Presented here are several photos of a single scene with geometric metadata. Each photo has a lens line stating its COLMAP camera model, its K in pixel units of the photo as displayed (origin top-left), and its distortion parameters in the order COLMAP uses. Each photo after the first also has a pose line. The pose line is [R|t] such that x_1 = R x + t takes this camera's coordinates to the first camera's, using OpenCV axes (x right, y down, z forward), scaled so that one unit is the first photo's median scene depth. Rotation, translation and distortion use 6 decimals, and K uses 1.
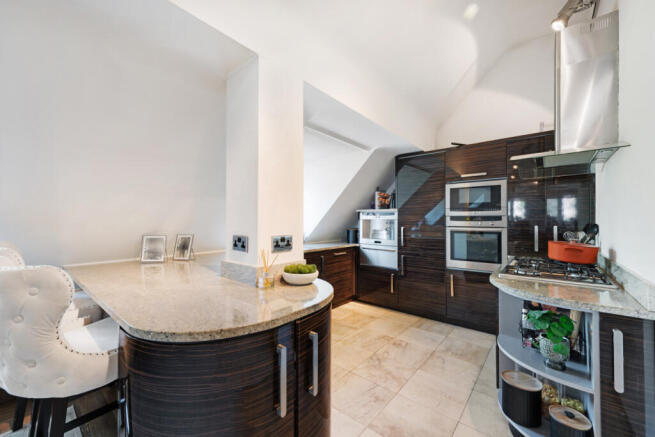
lens RADIAL K [[264.9, 0, 323.2], [0, 264.9, 217.0], [0, 0, 1]] dist [0.000705, 0.000764]
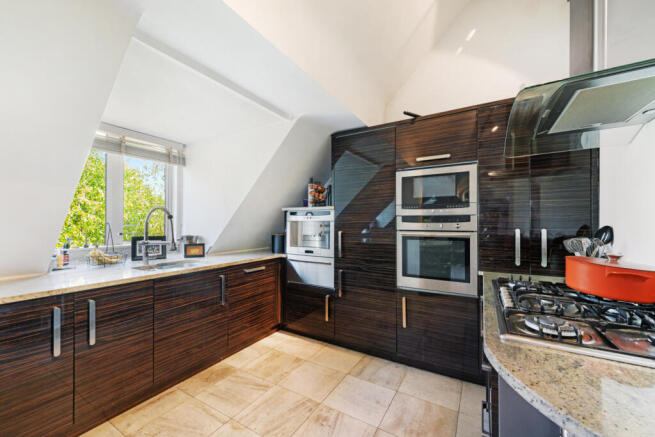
lens RADIAL K [[264.9, 0, 326.1], [0, 264.9, 221.8], [0, 0, 1]] dist [0.000705, 0.000764]
pose [[0.985485, -0.000971, 0.169762, 0.142350], [-0.000351, 0.999970, 0.007757, 0.006768], [-0.169765, -0.007704, 0.985455, 0.301078]]
